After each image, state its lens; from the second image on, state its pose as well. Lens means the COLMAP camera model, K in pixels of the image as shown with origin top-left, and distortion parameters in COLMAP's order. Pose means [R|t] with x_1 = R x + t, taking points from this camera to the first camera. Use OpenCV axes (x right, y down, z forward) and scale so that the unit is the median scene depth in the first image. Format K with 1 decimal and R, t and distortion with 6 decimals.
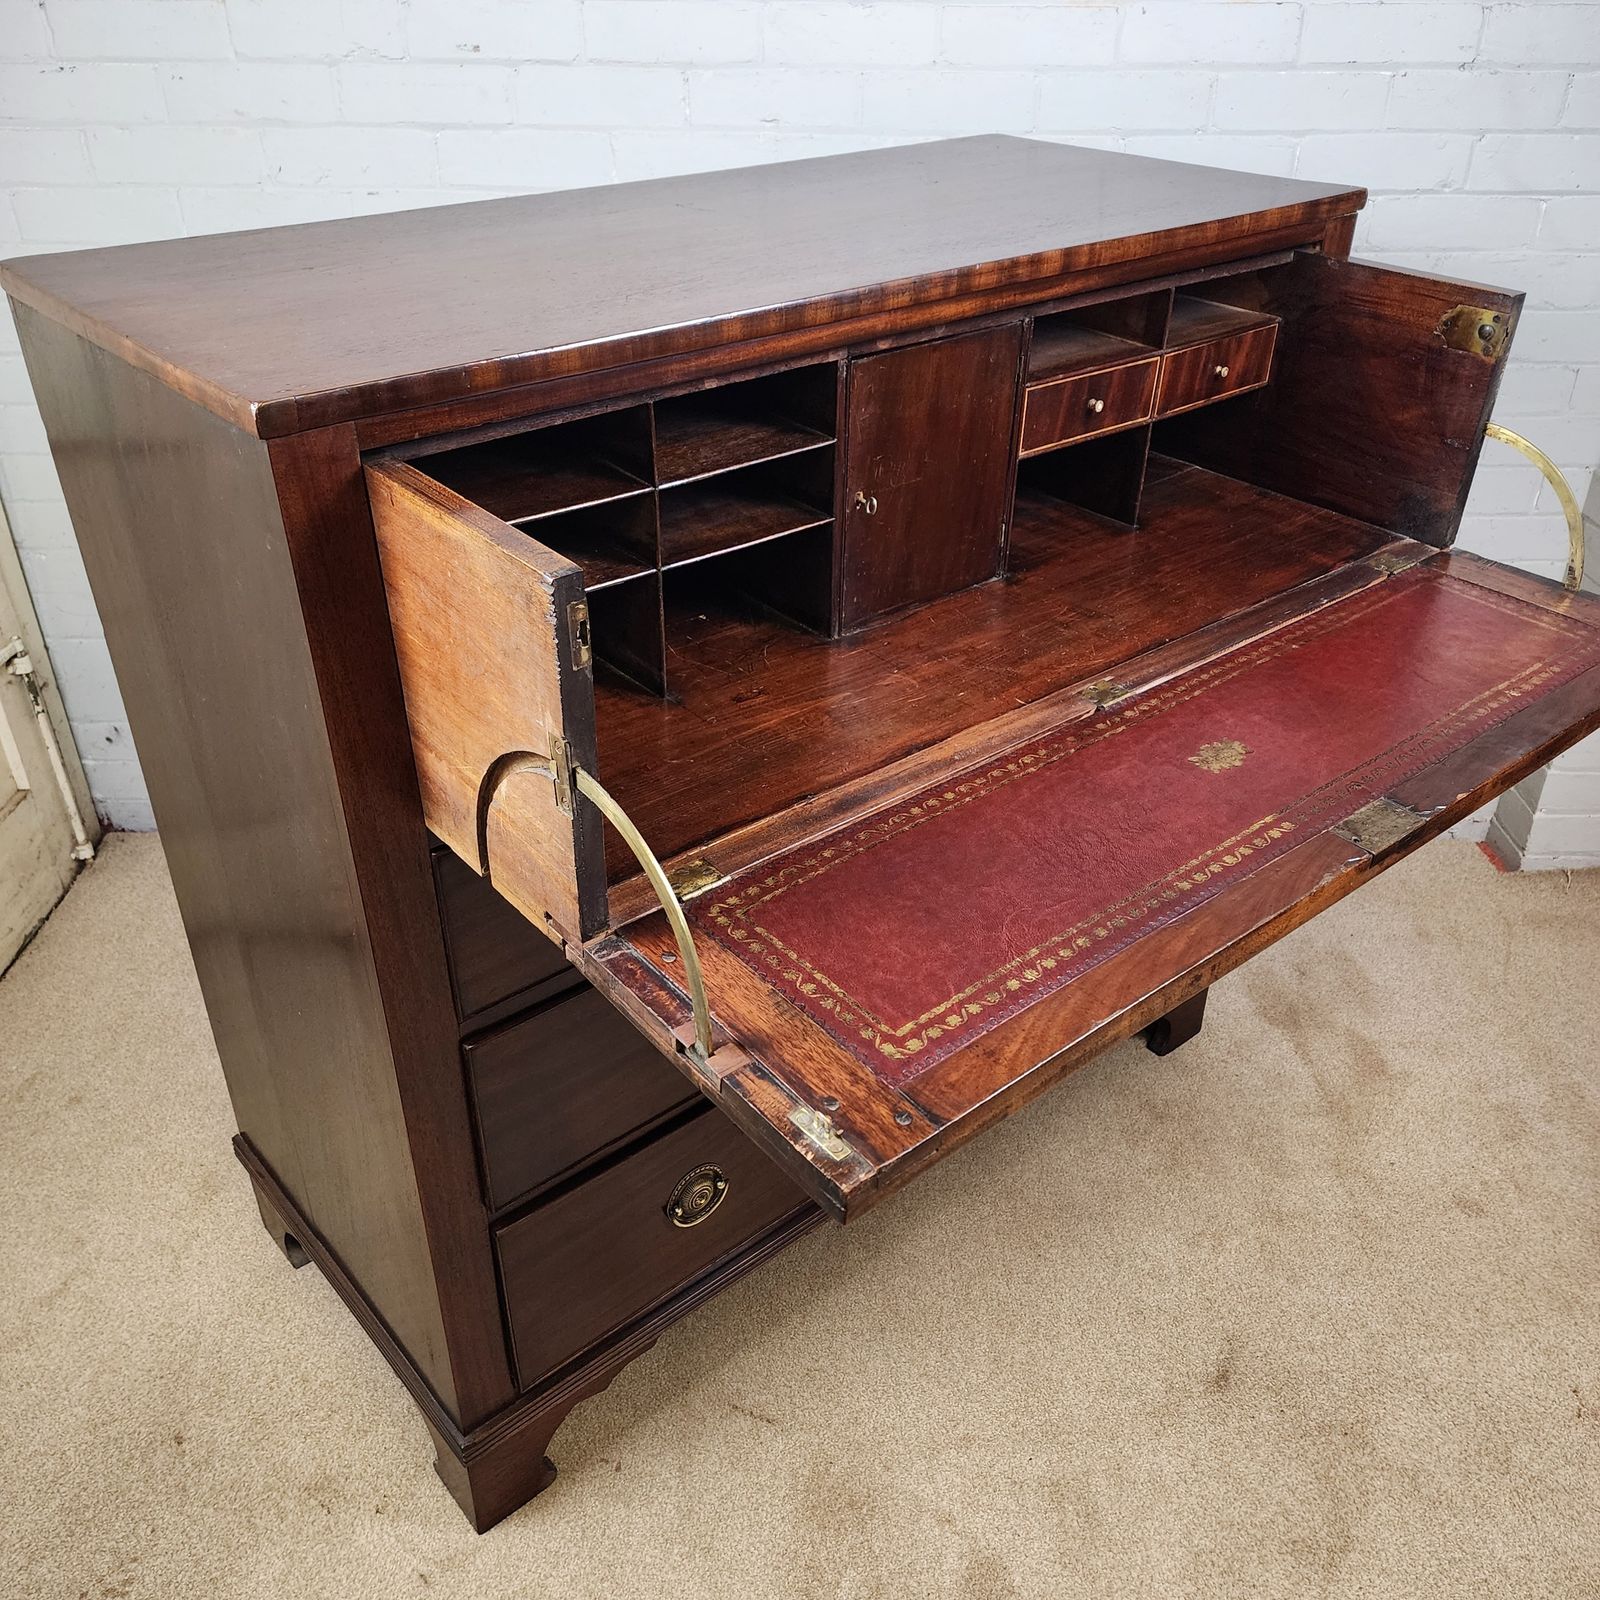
lens RADIAL K [[1413.7, 0, 810.5], [0, 1413.7, 797.1], [0, 0, 1]] dist [0.074052, -0.065503]
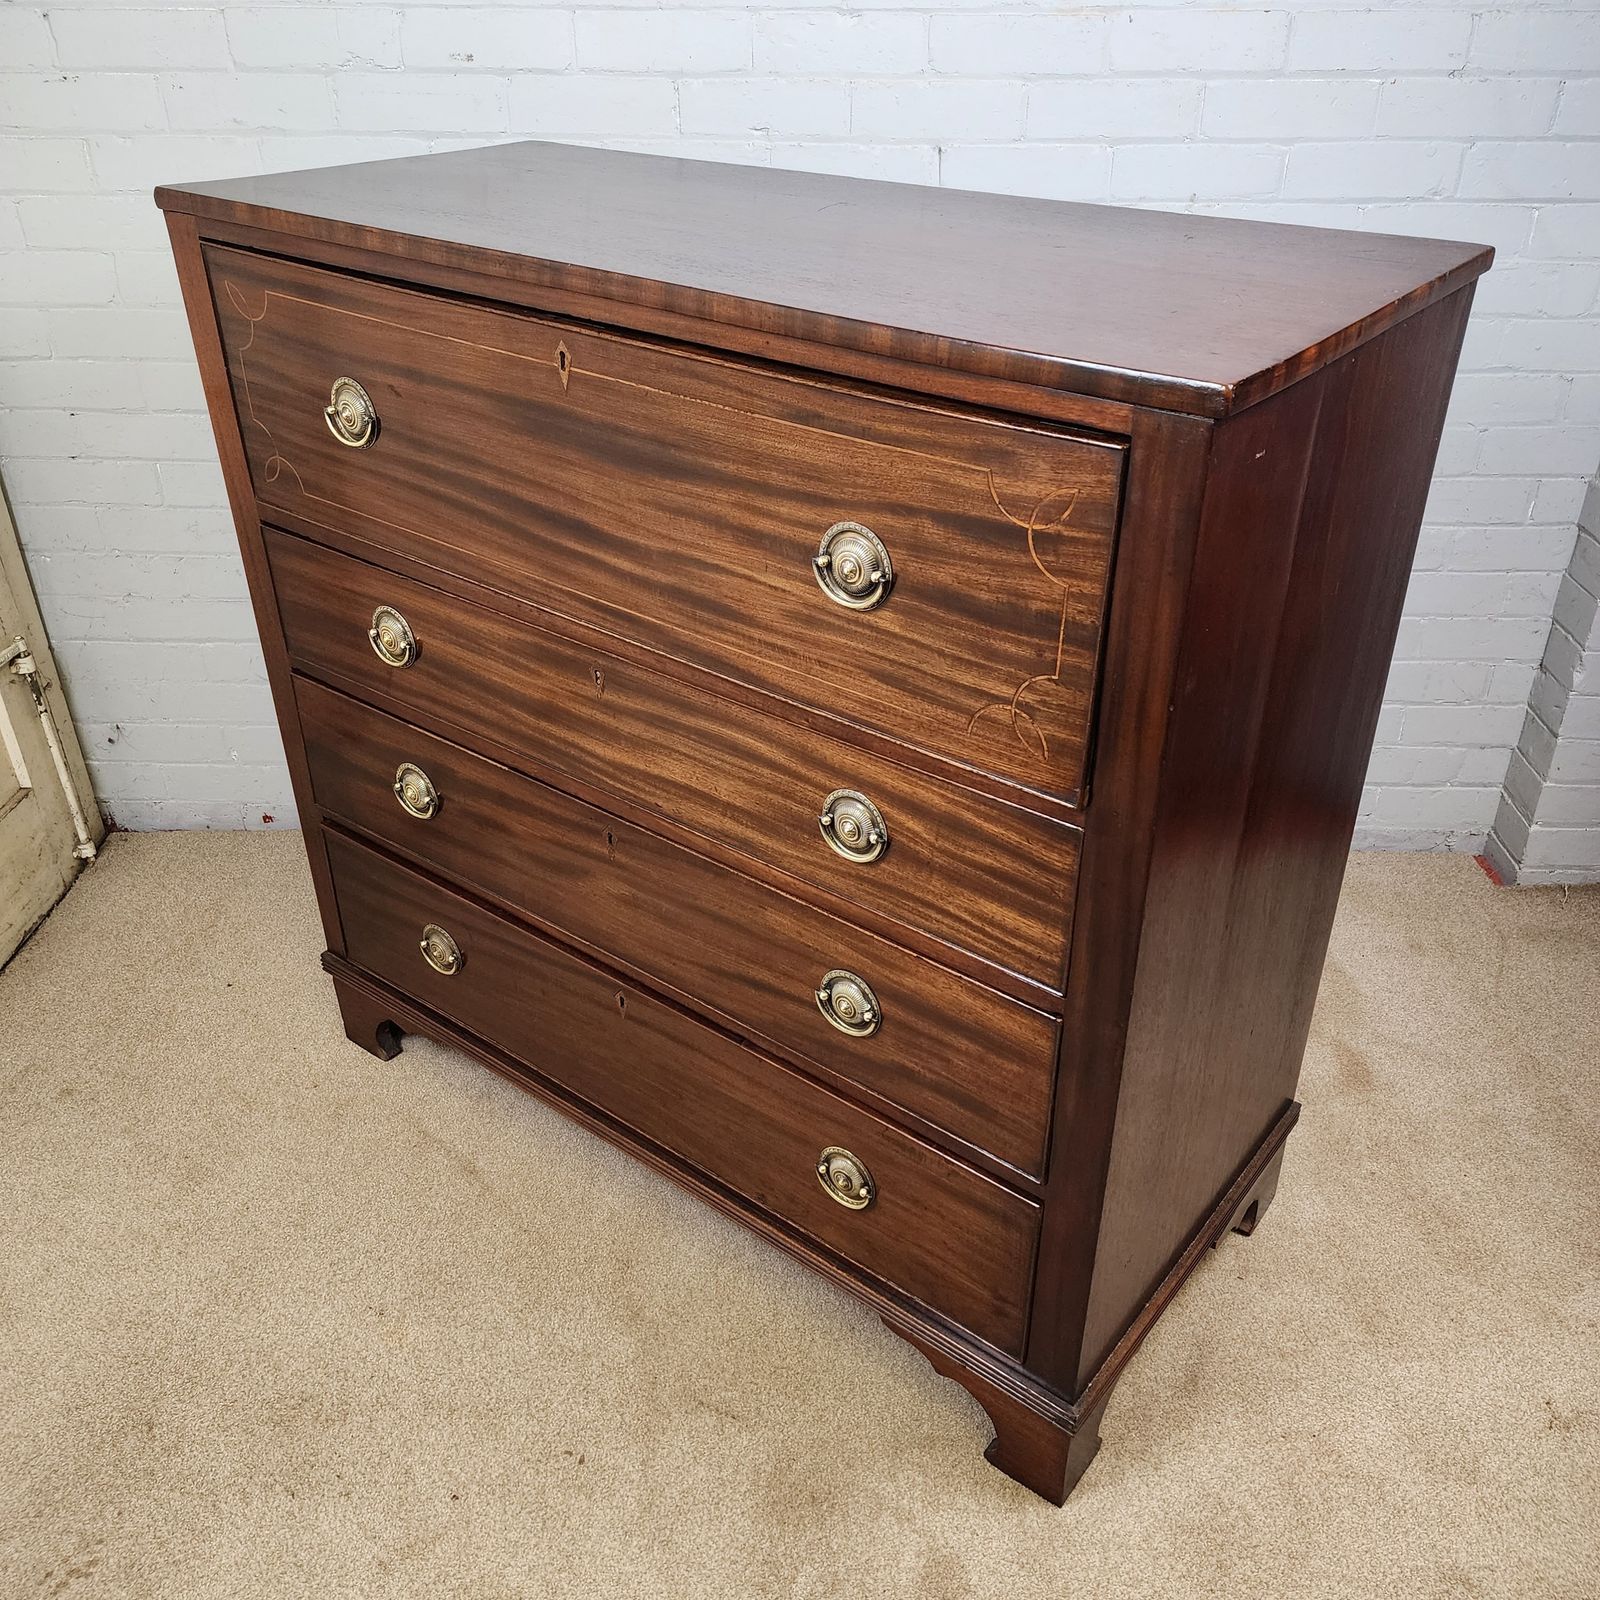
lens RADIAL K [[1412.3, 0, 808.8], [0, 1412.3, 805.5], [0, 0, 1]] dist [0.076297, -0.064945]
pose [[0.999718, 0.009454, -0.021806, 0.040149], [-0.009620, 0.999925, -0.007525, 0.013853], [0.021733, 0.007732, 0.999734, -0.004287]]
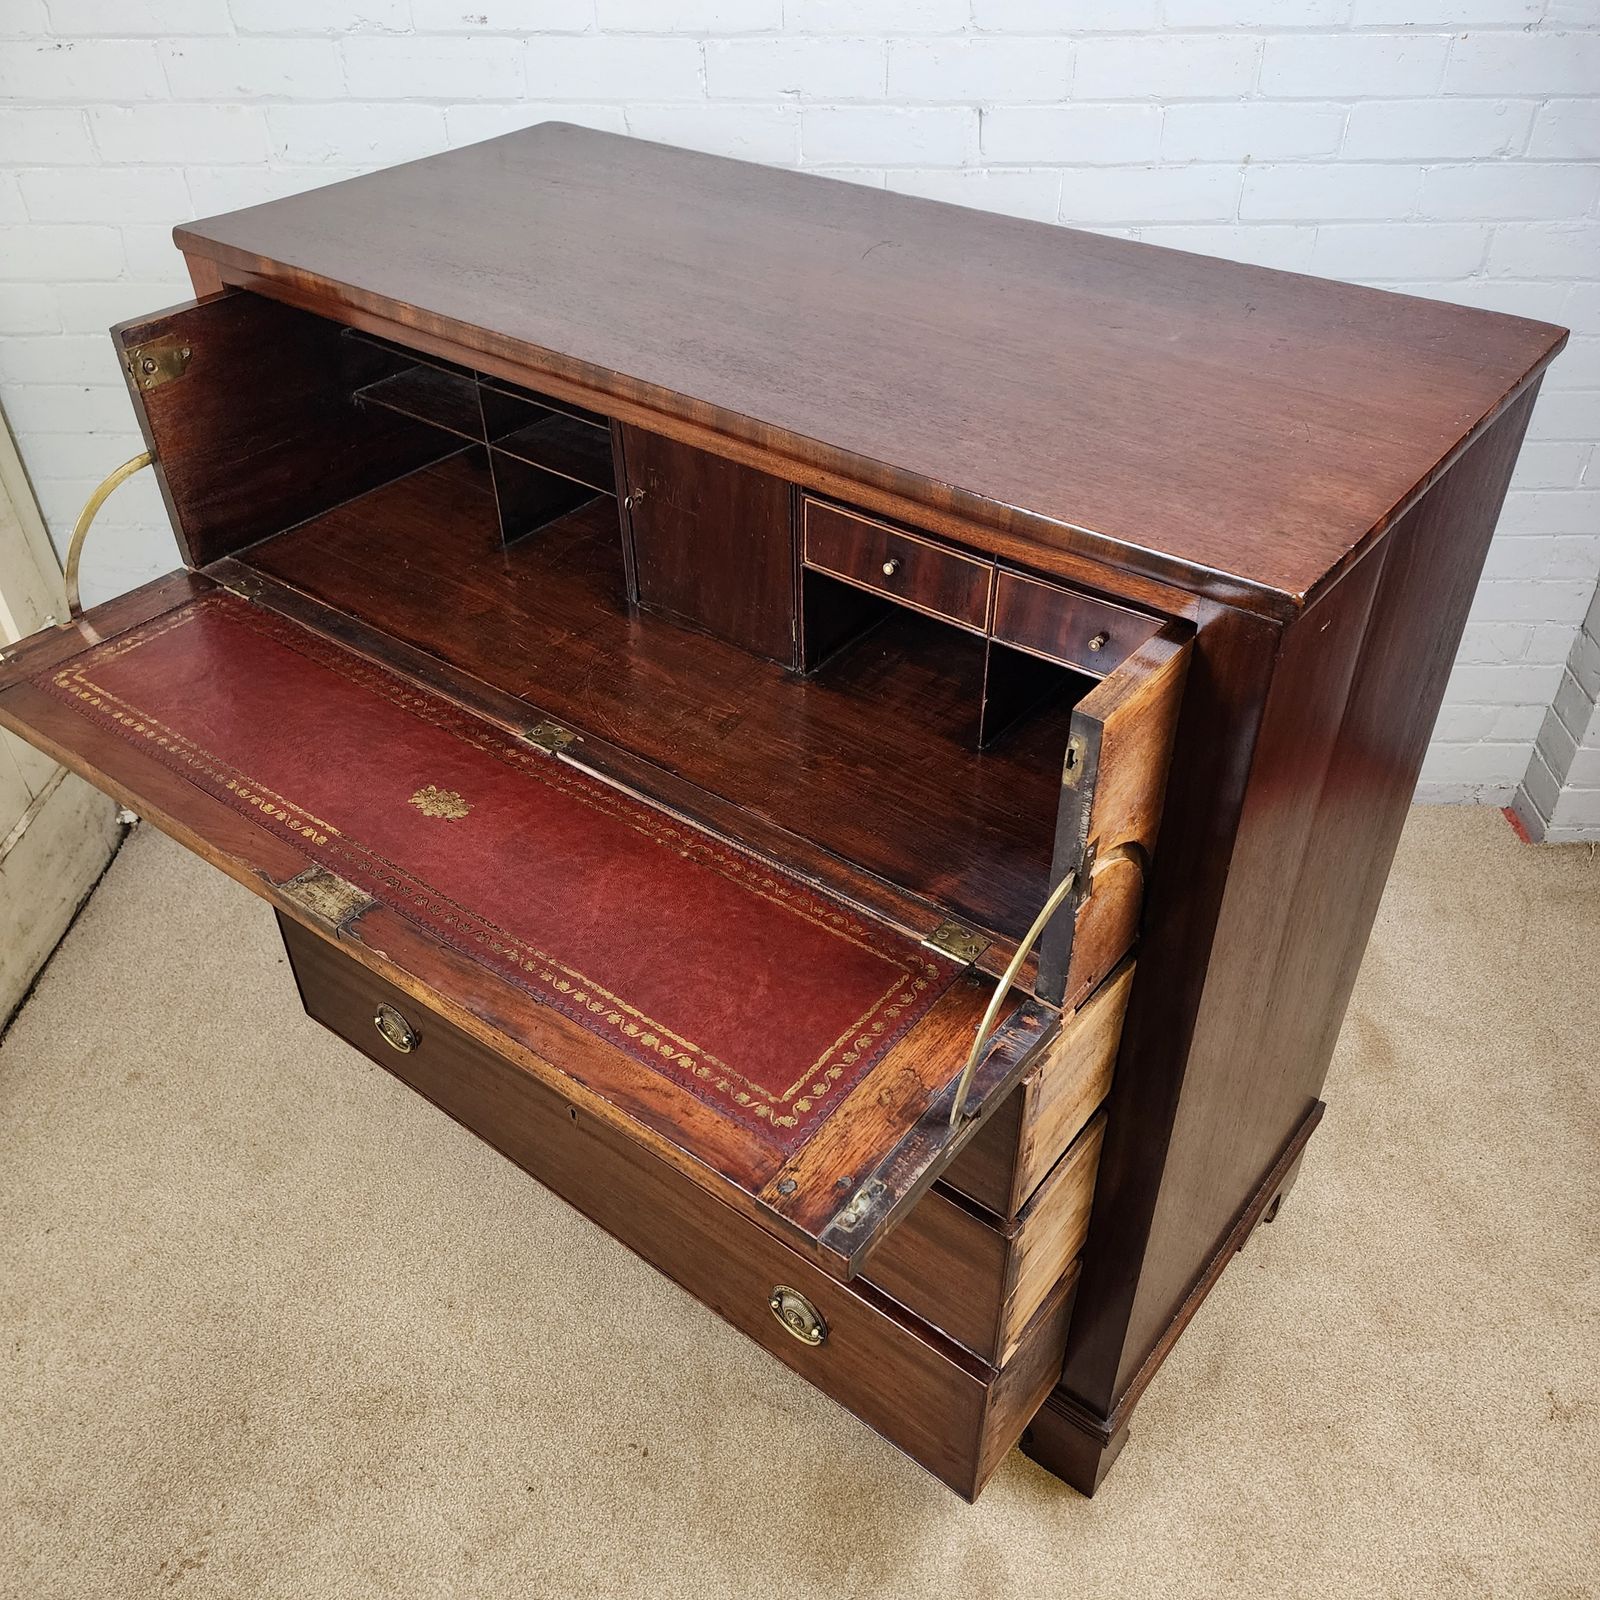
lens RADIAL K [[1415.5, 0, 805.0], [0, 1415.5, 819.8], [0, 0, 1]] dist [0.076132, -0.067052]
pose [[0.999528, 0.004943, -0.030324, 0.015871], [-0.001215, 0.992563, 0.121727, -0.130458], [0.030700, -0.121632, 0.992100, -0.012428]]
